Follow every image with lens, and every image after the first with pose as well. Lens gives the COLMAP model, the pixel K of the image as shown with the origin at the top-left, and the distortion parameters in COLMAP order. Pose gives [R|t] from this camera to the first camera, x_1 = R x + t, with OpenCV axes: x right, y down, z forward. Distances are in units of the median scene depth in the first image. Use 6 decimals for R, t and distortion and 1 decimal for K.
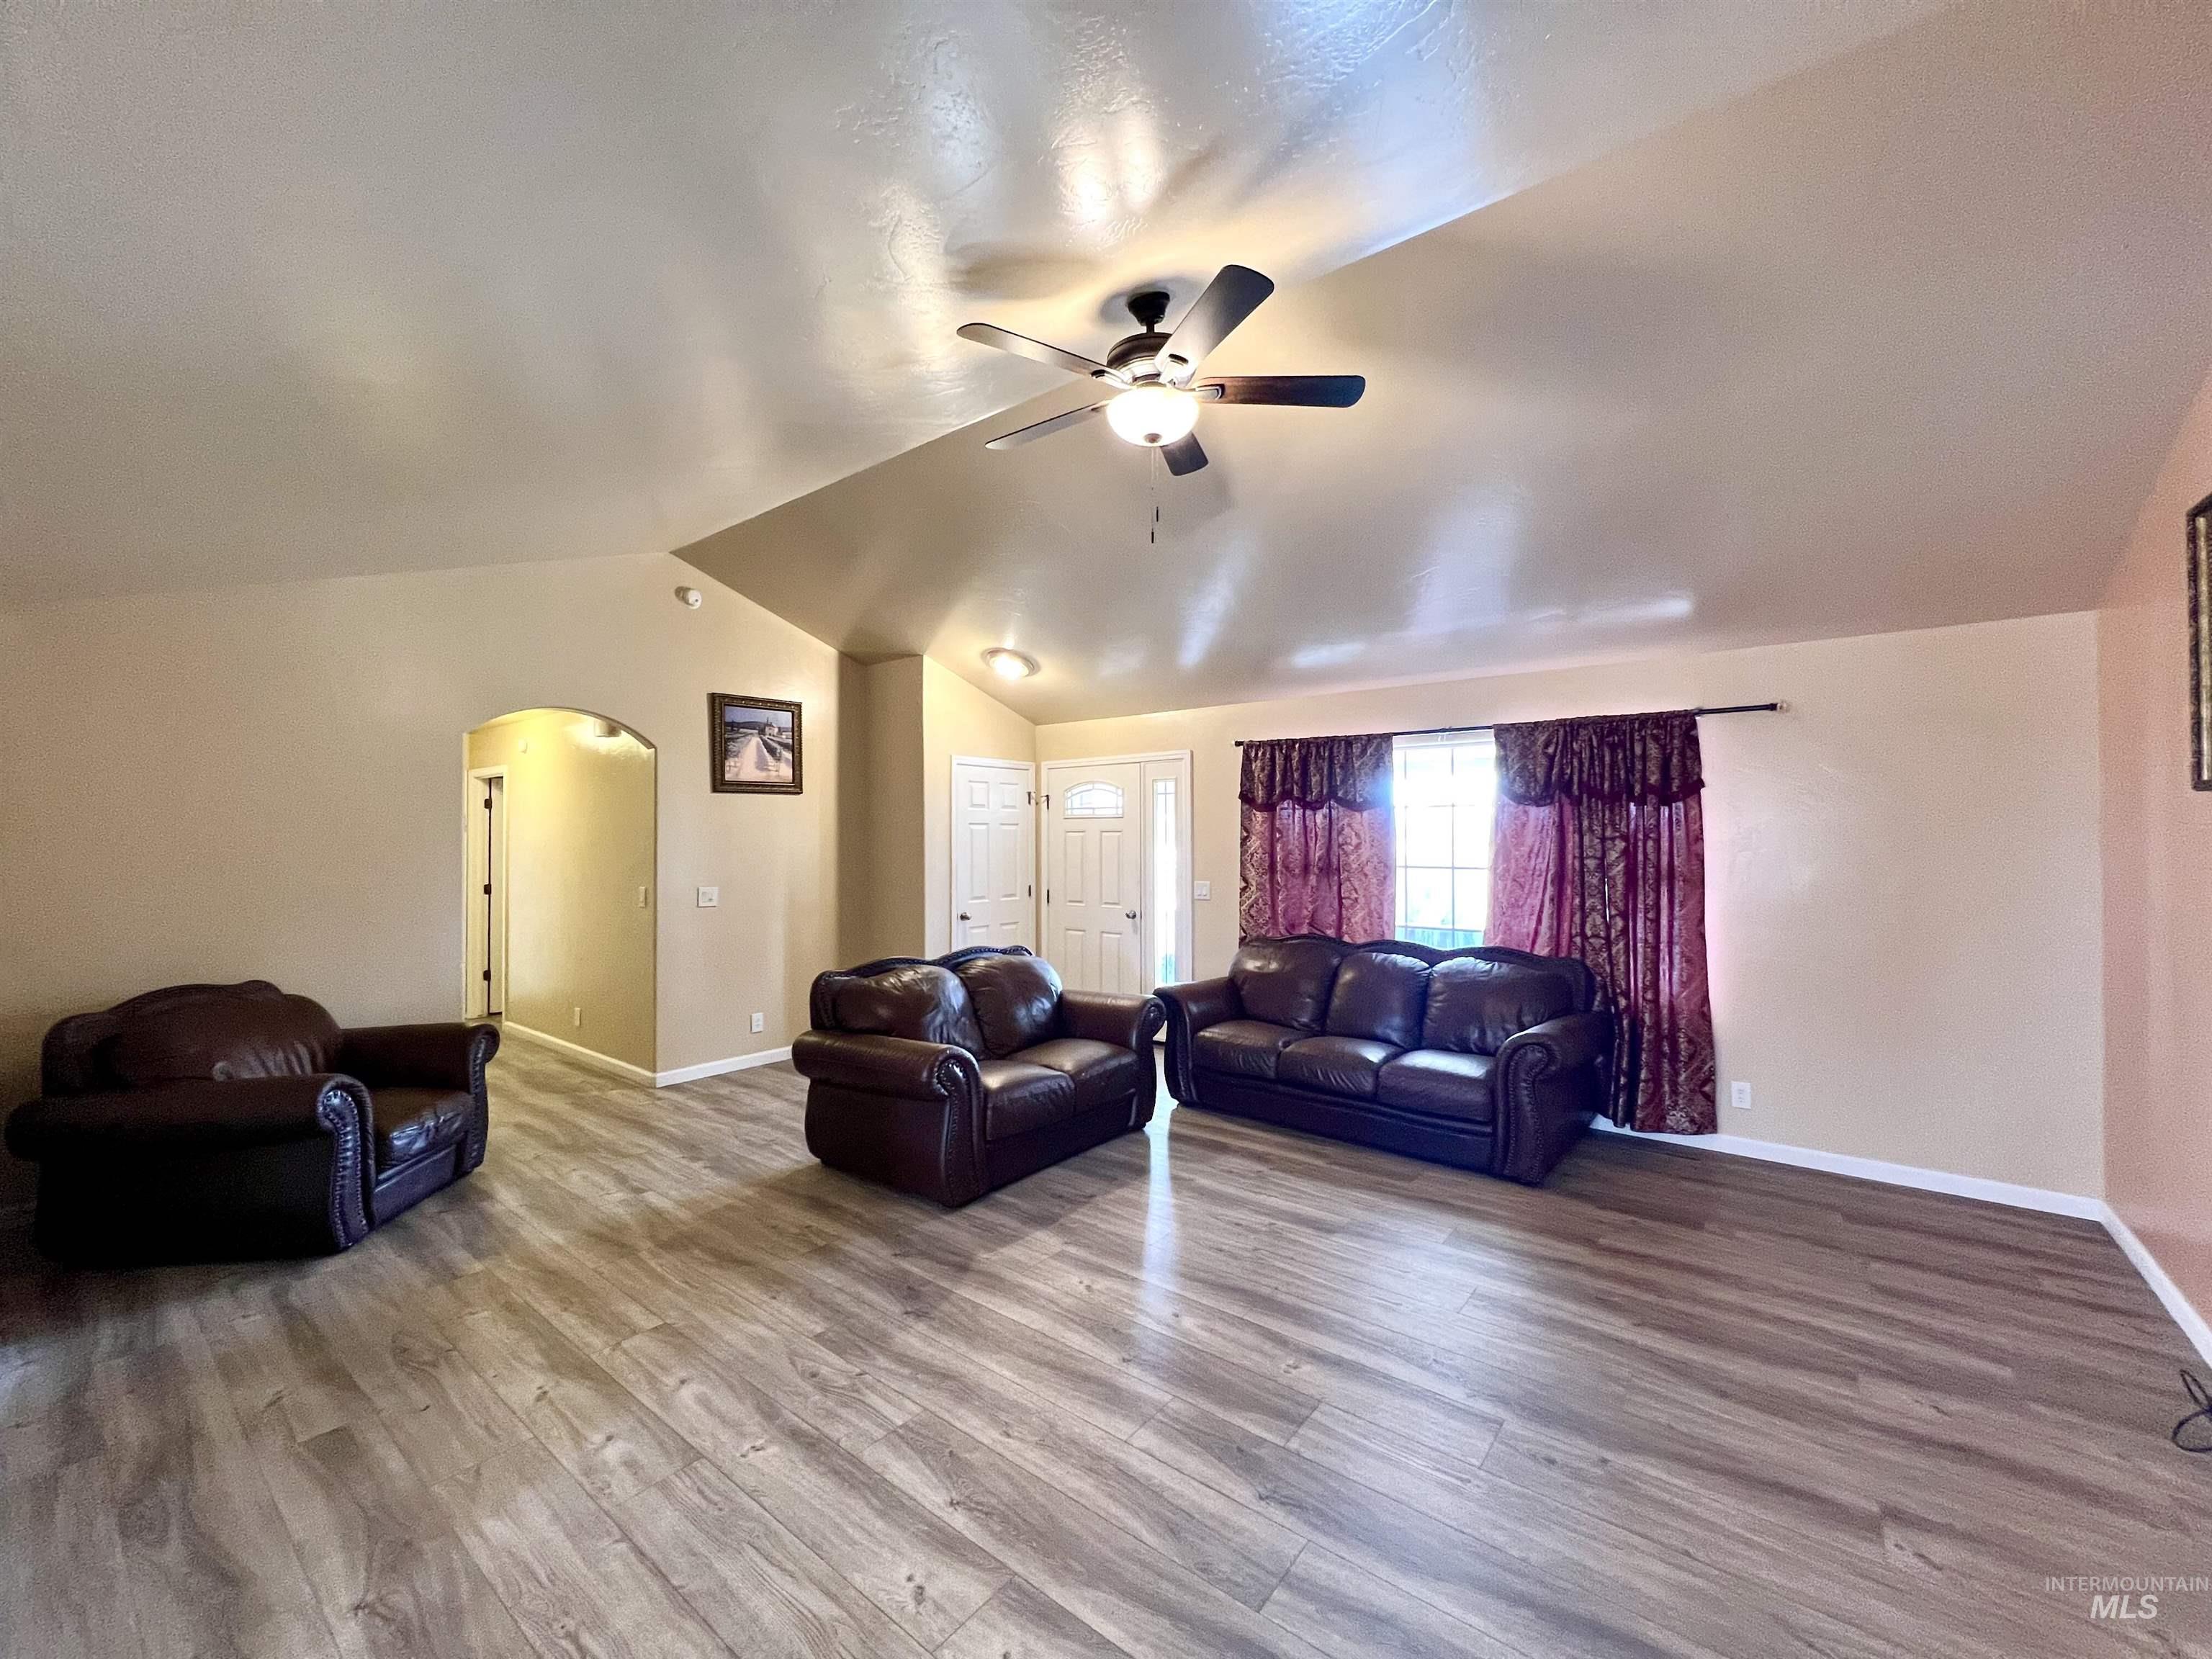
lens RADIAL K [[882.6, 0, 1102.2], [0, 882.6, 826.8], [0, 0, 1]] dist [-0.001317, 0.000470]
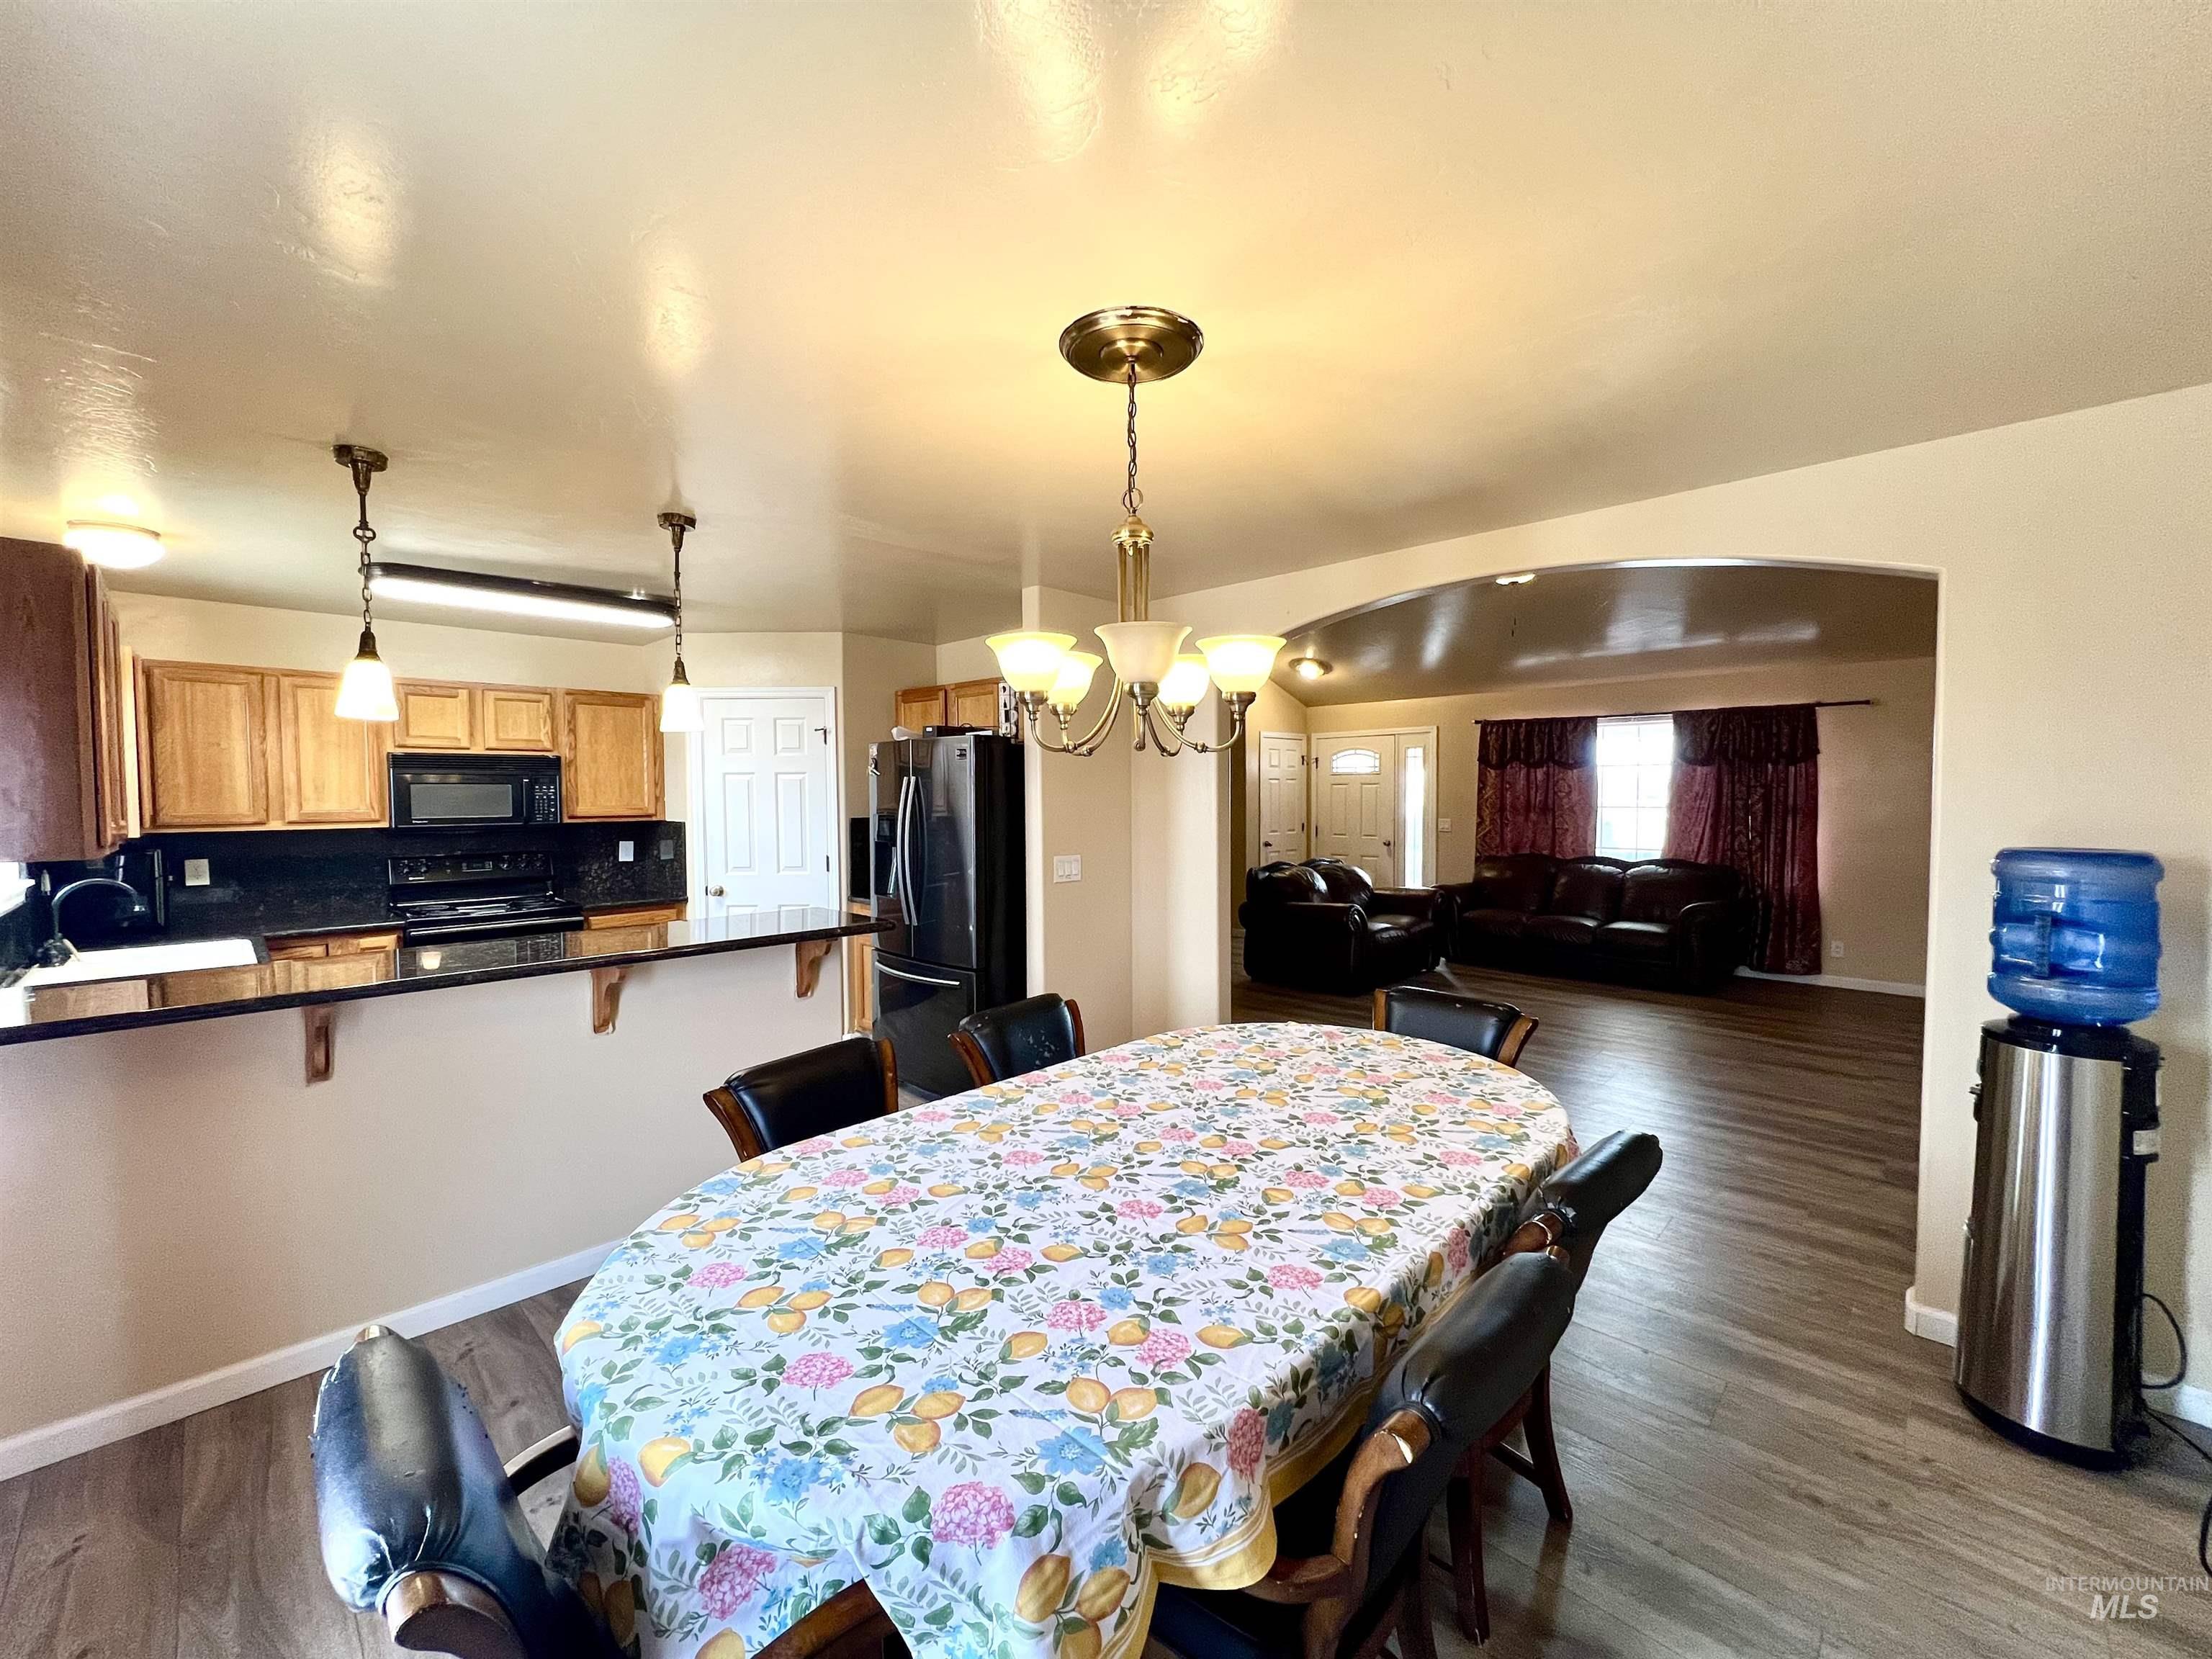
lens RADIAL K [[884.6, 0, 1104.8], [0, 884.6, 827.1], [0, 0, 1]] dist [-0.001762, -0.000203]
pose [[0.994432, 0.000823, -0.105382, -0.403072], [0.004685, 0.998636, 0.052005, -0.001836], [0.105281, -0.052209, 0.993071, -0.681102]]
